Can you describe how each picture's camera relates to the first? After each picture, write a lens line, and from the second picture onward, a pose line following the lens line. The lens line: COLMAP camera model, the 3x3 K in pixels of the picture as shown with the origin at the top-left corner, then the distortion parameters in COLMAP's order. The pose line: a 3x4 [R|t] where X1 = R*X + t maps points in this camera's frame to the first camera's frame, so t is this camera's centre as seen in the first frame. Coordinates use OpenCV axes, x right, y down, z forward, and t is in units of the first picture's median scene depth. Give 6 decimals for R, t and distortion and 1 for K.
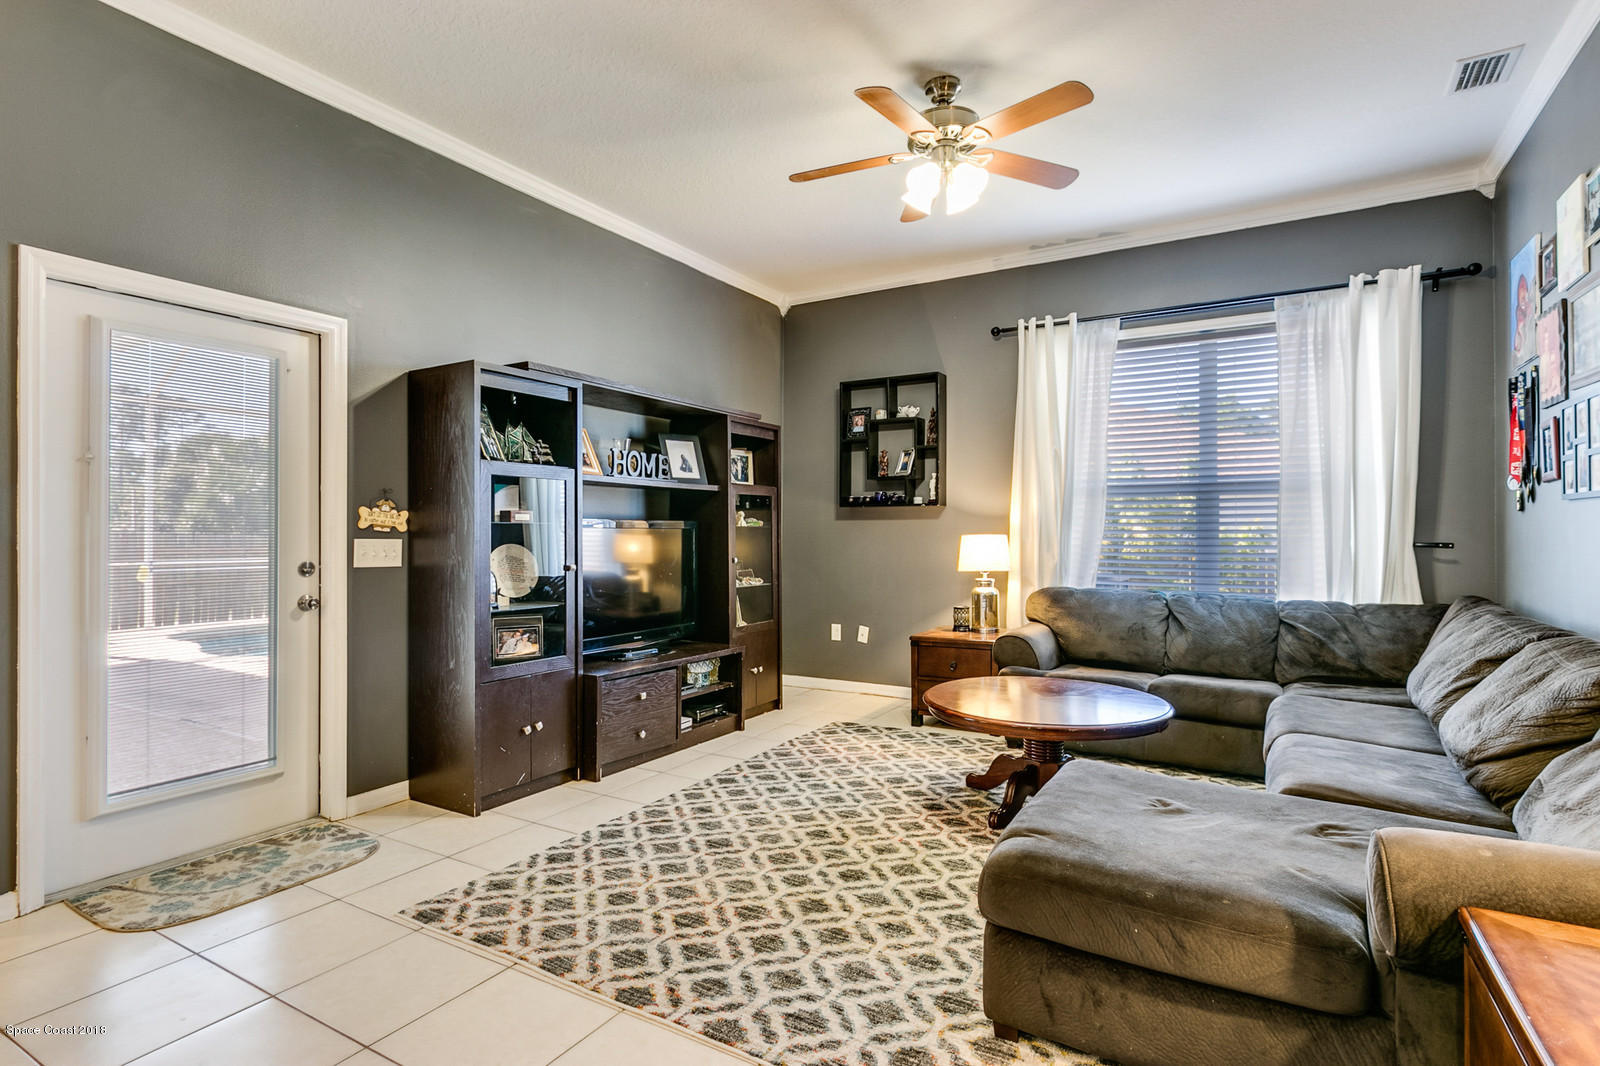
lens RADIAL K [[807.2, 0, 800.4], [0, 807.2, 532.5], [0, 0, 1]] dist [0.000471, -0.000865]
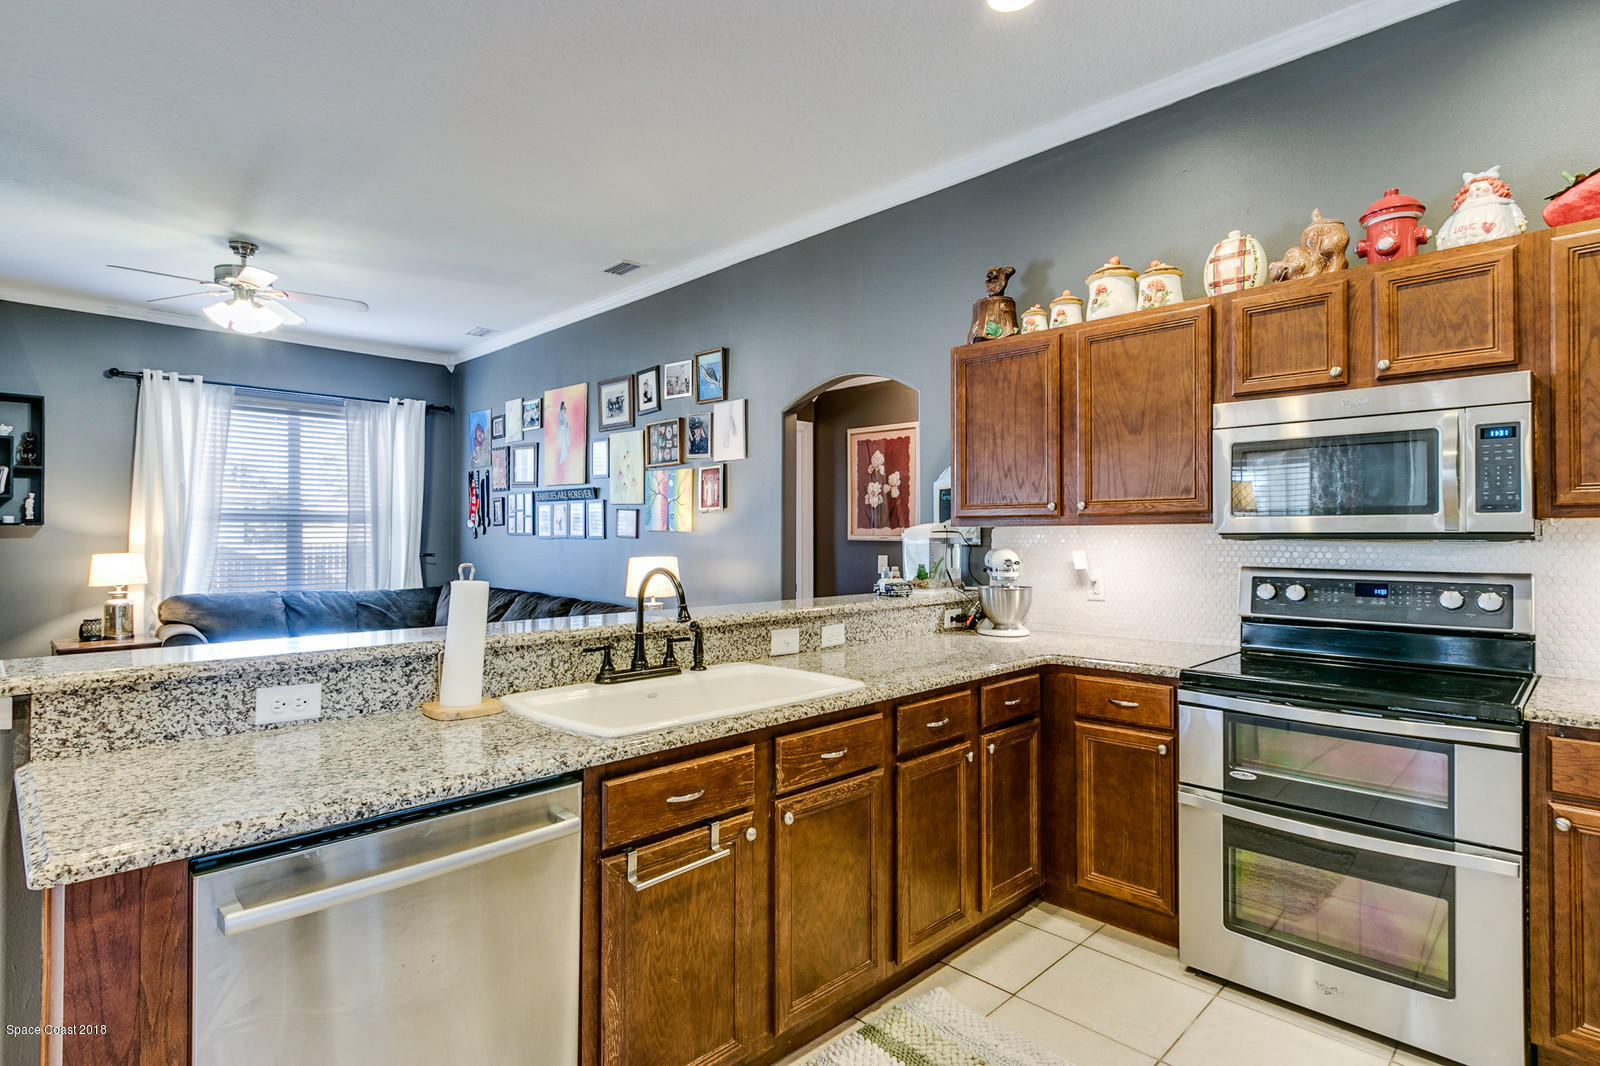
lens RADIAL K [[807.2, 0, 784.0], [0, 807.2, 531.7], [0, 0, 1]] dist [0.000471, -0.000865]
pose [[0.251244, 0.003823, 0.967916, -0.649539], [-0.004416, 0.999986, -0.002803, -0.029130], [-0.967914, -0.003570, 0.251258, -0.197049]]
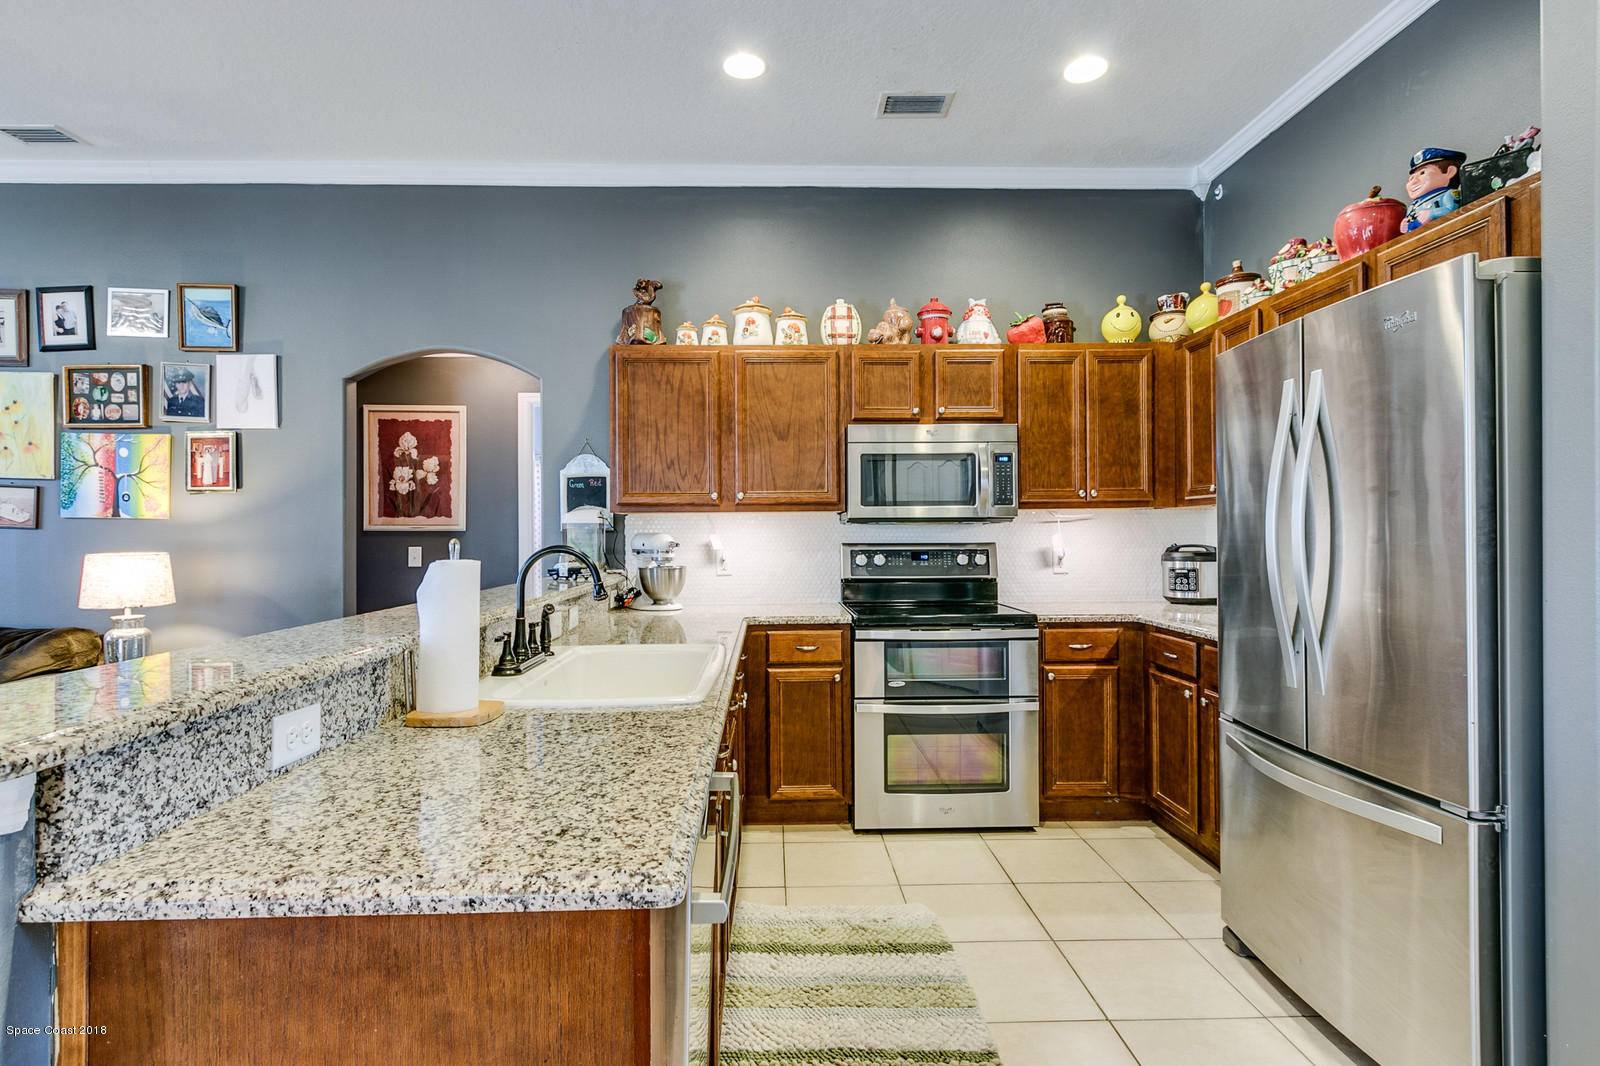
lens RADIAL K [[807.2, 0, 790.6], [0, 807.2, 531.4], [0, 0, 1]] dist [0.000471, -0.000865]
pose [[-0.533681, 0.002125, 0.845683, -0.673123], [0.000211, 0.999997, -0.002379, 0.017141], [-0.845686, -0.001091, -0.533680, 0.924714]]
